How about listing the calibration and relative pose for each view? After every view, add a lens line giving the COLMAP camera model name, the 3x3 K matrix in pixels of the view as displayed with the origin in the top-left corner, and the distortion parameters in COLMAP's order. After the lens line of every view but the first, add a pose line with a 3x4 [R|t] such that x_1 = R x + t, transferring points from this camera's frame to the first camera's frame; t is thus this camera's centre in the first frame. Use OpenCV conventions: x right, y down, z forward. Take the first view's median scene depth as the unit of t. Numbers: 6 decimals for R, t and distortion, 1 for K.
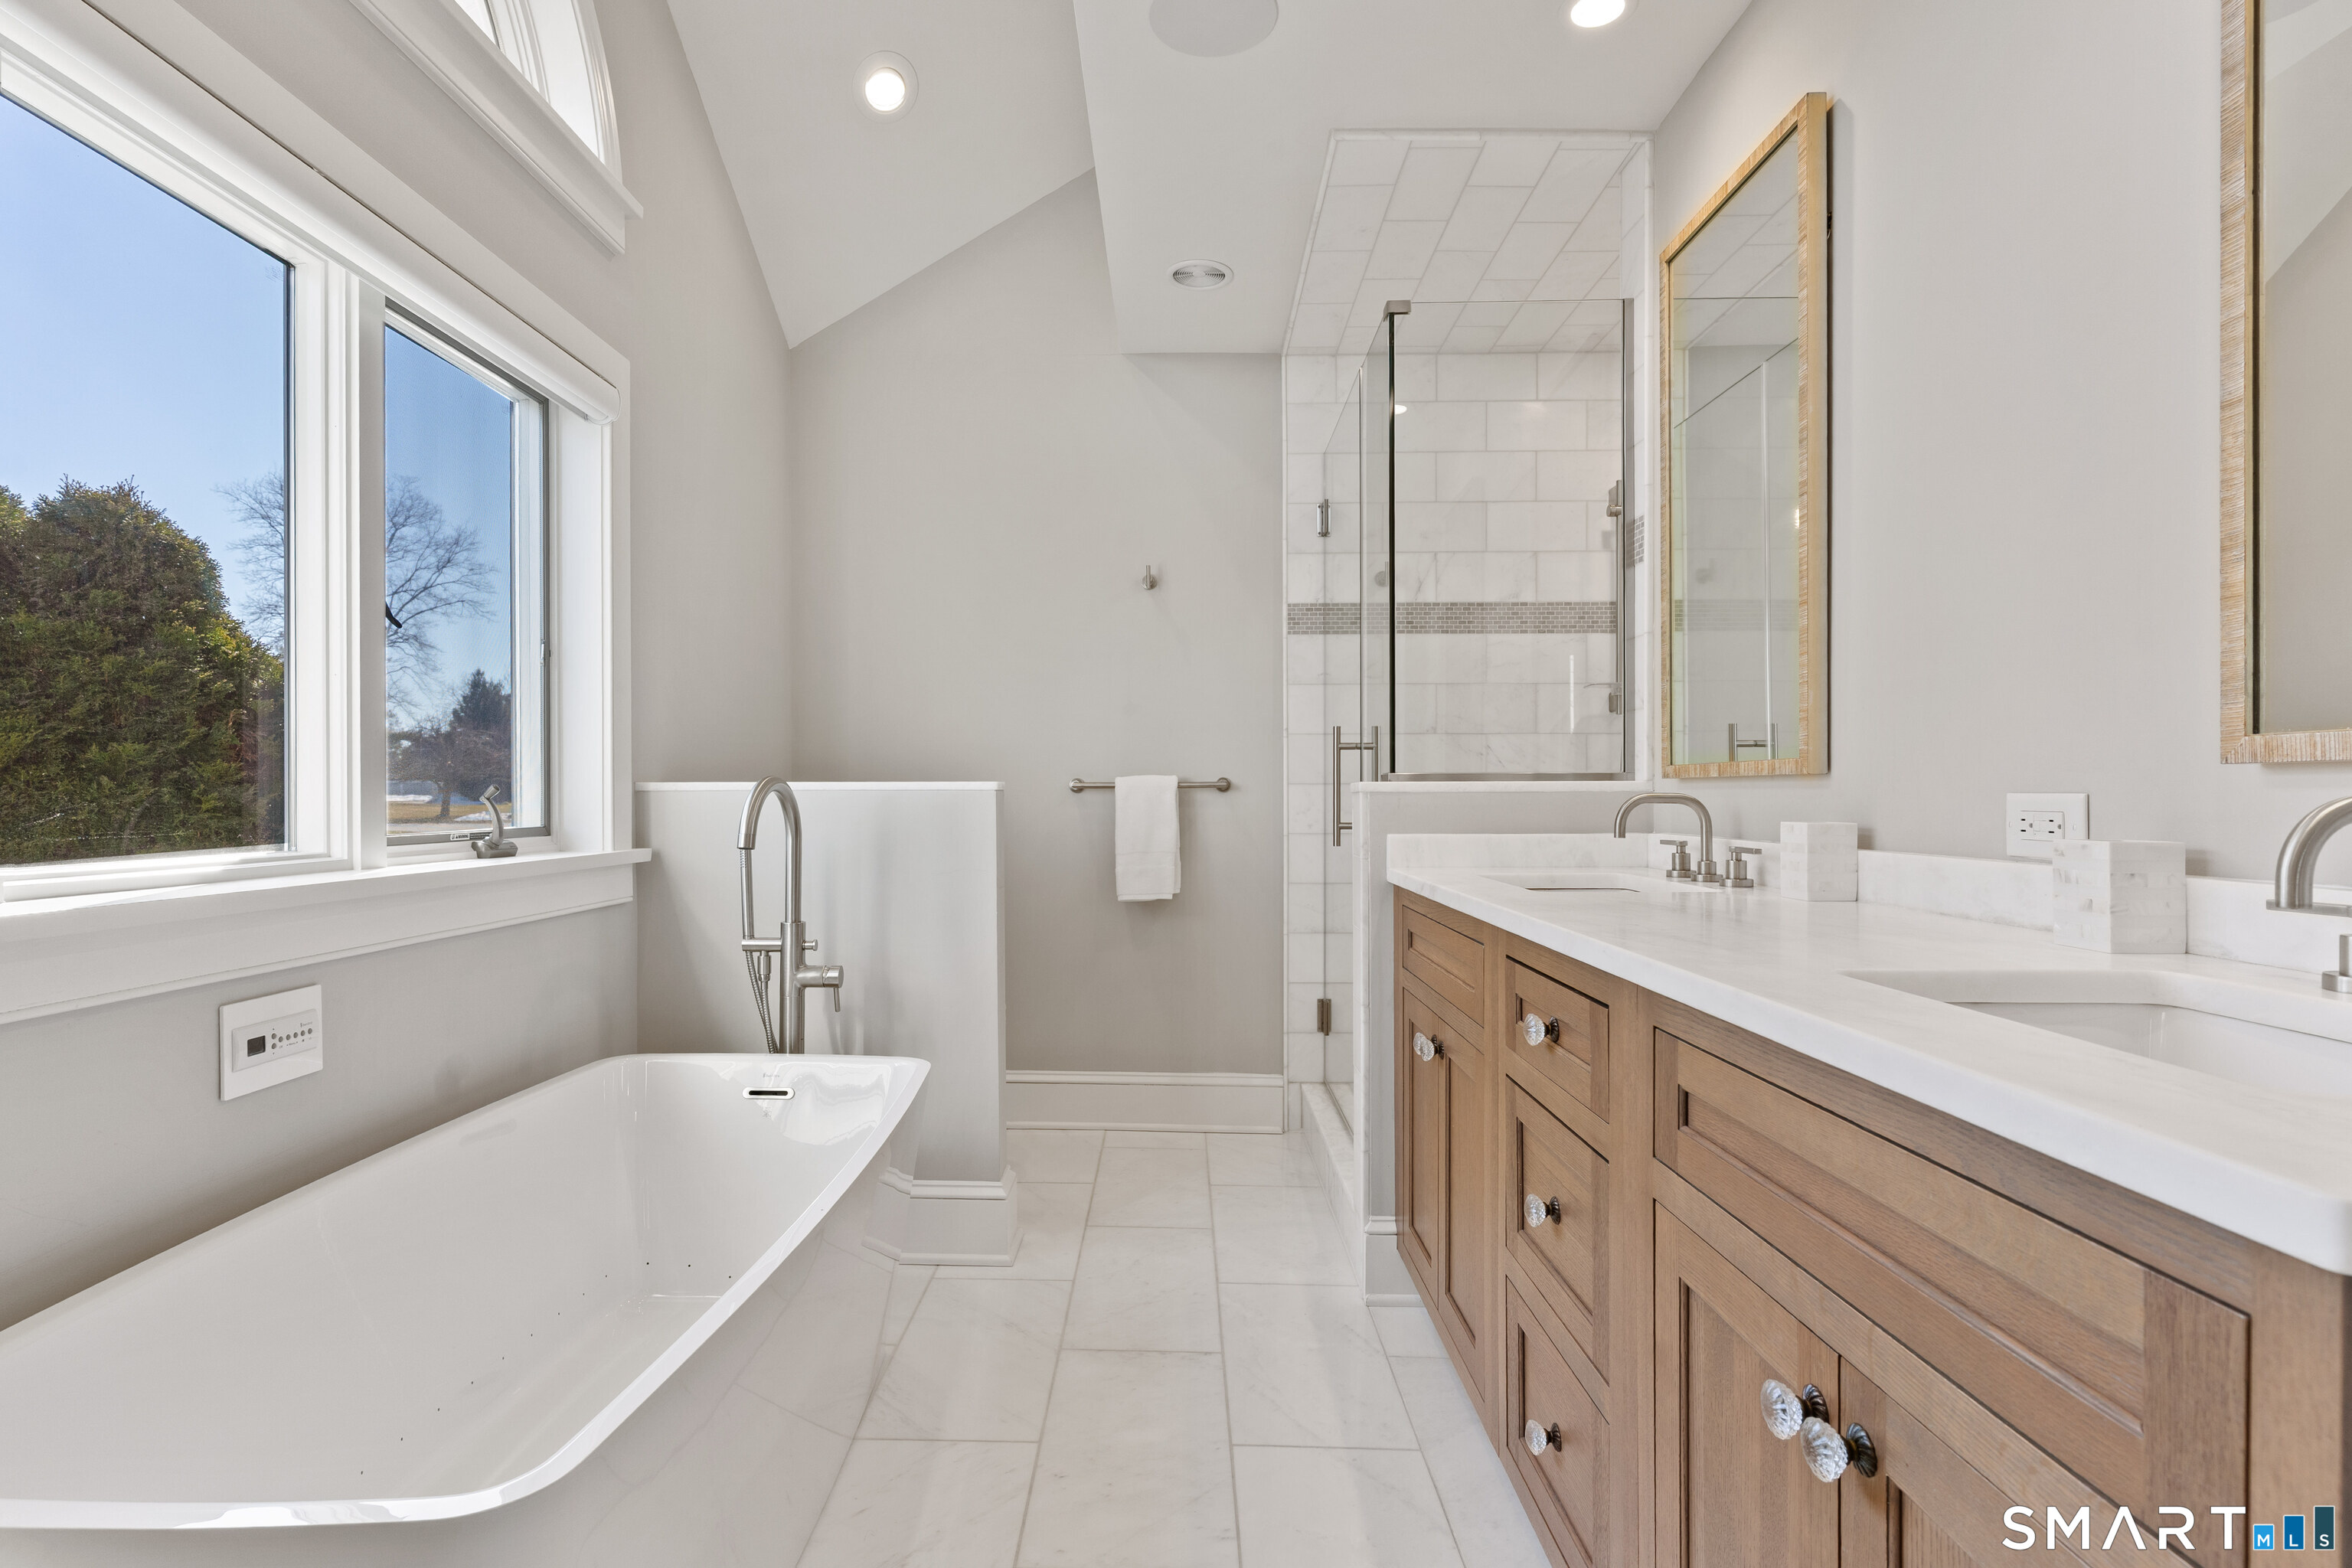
lens RADIAL K [[1163.2, 0, 1169.1], [0, 1163.2, 793.8], [0, 0, 1]] dist [0.000556, -0.001814]
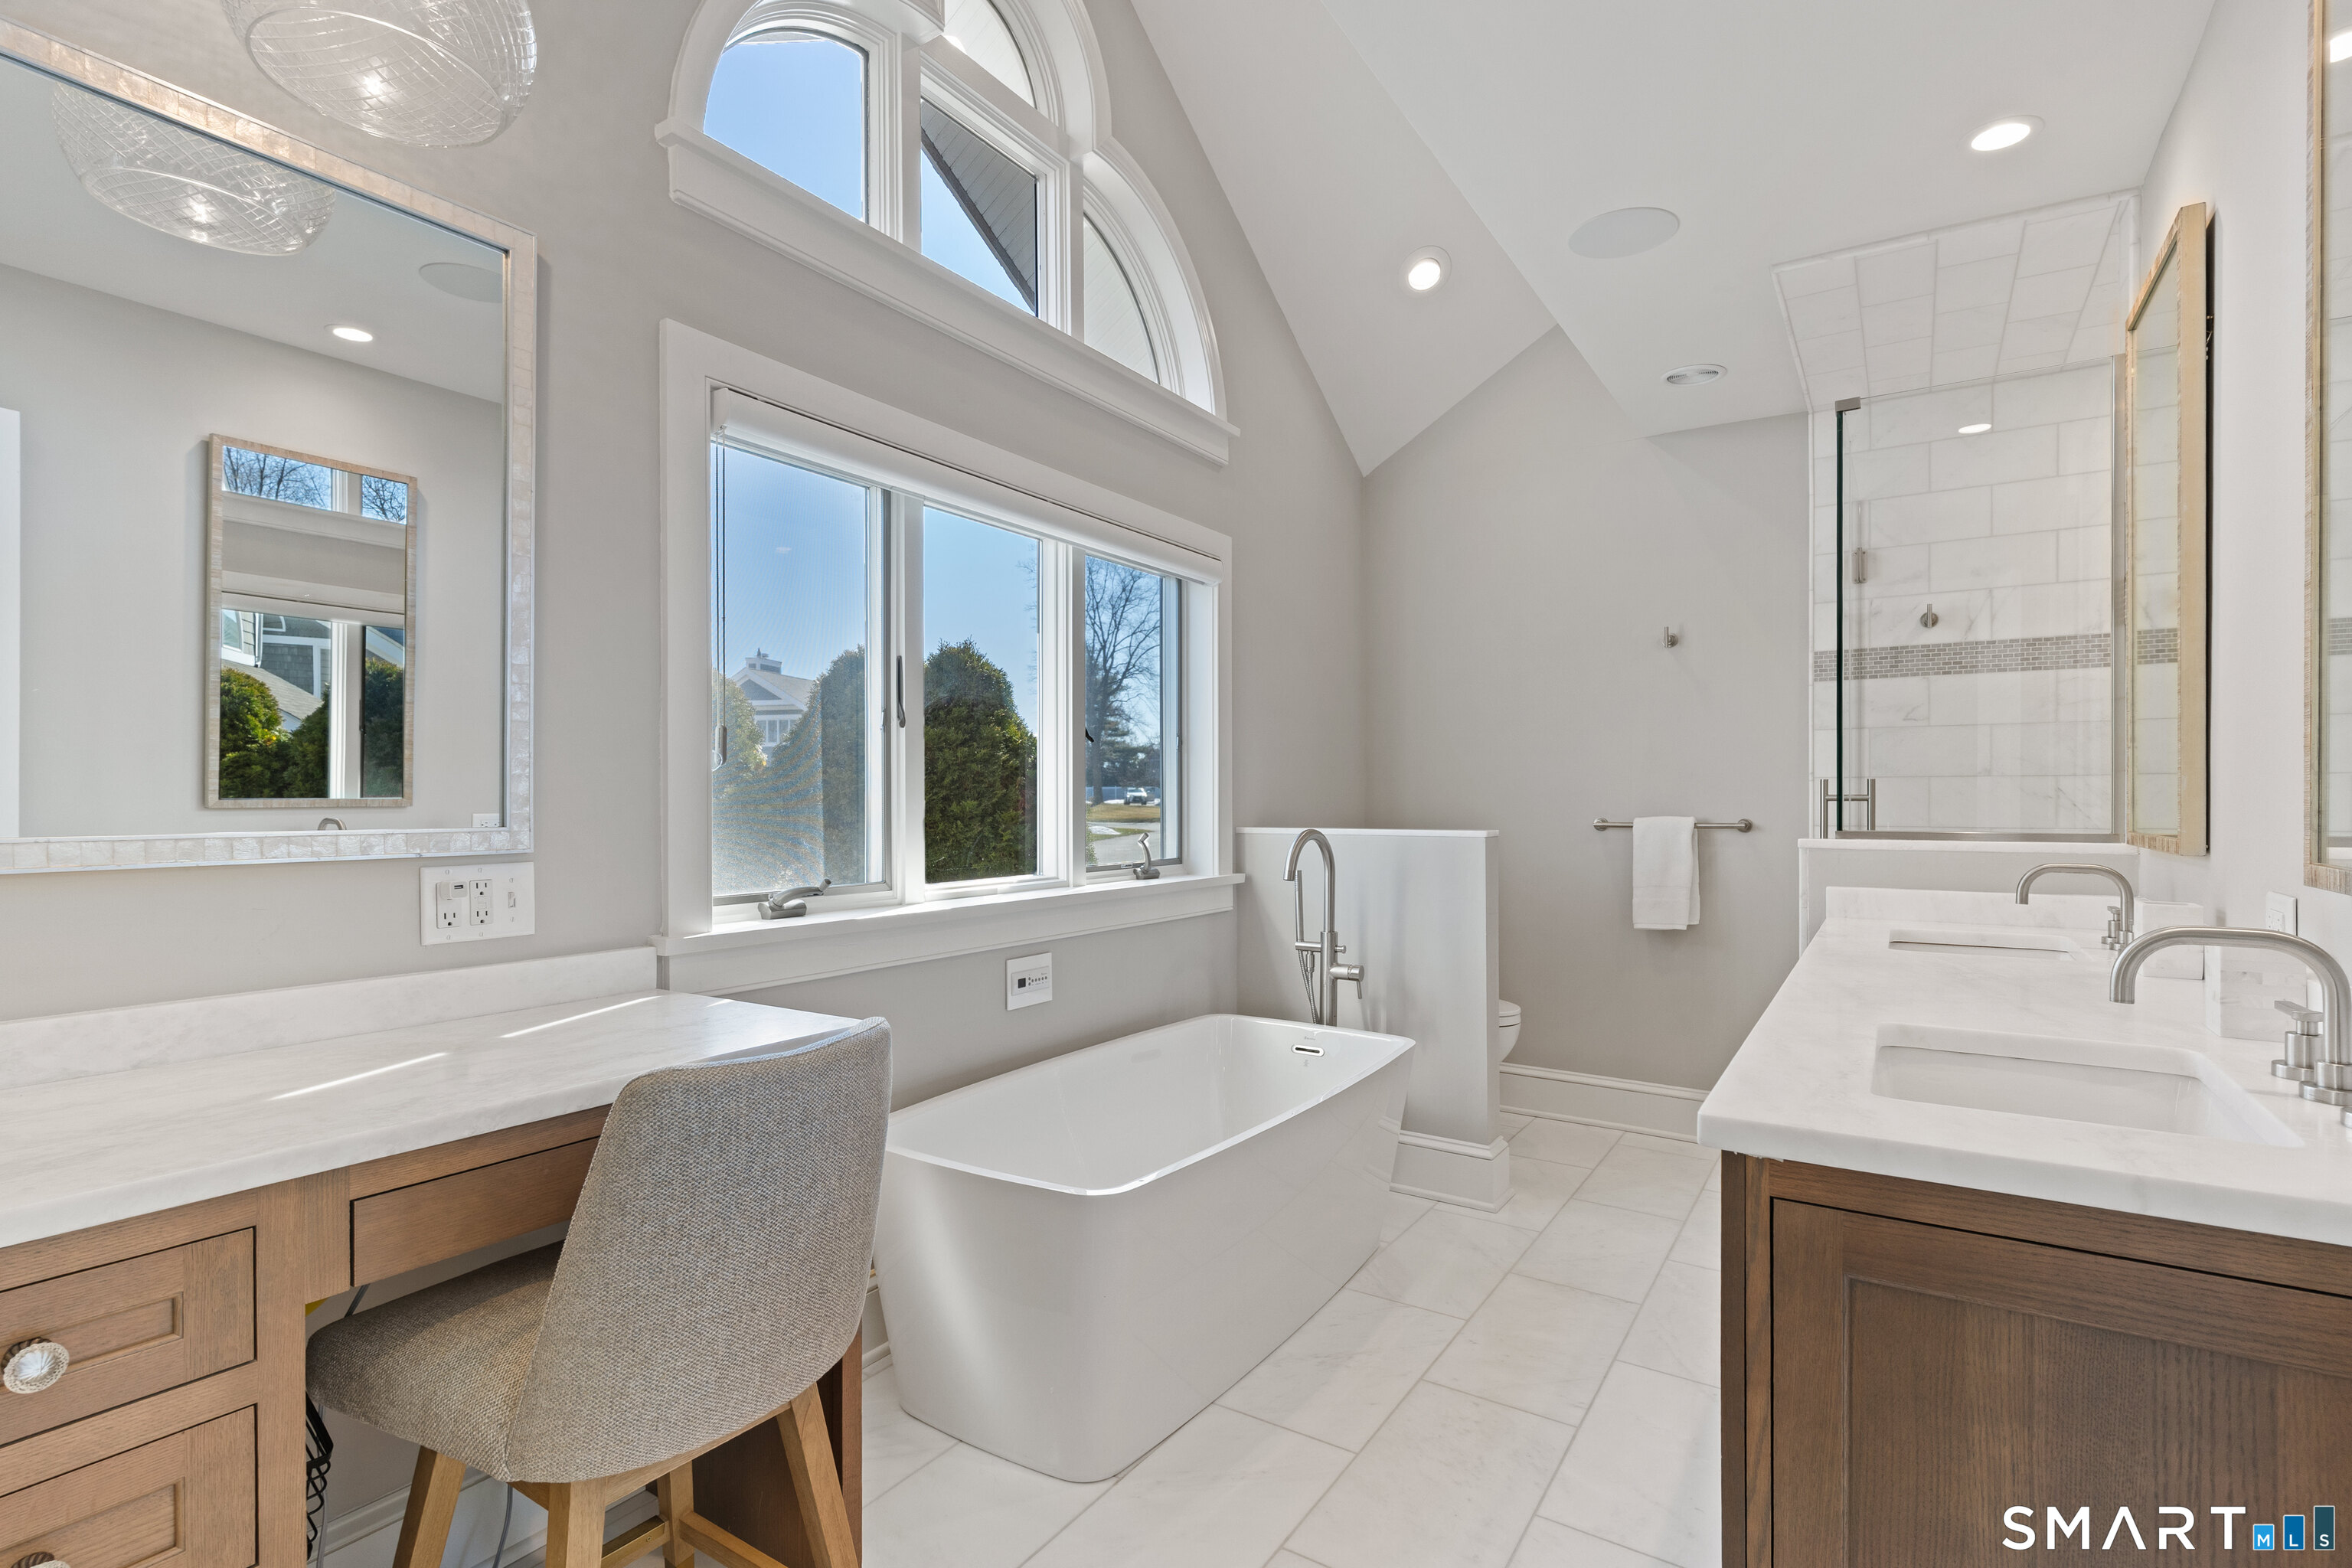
lens RADIAL K [[1163.2, 0, 1169.1], [0, 1163.2, 793.8], [0, 0, 1]] dist [0.000556, -0.001814]
pose [[0.847924, 0.000565, -0.530117, 0.242982], [-0.001572, 0.999998, -0.001448, -0.050811], [0.530115, 0.002061, 0.847923, -0.275147]]
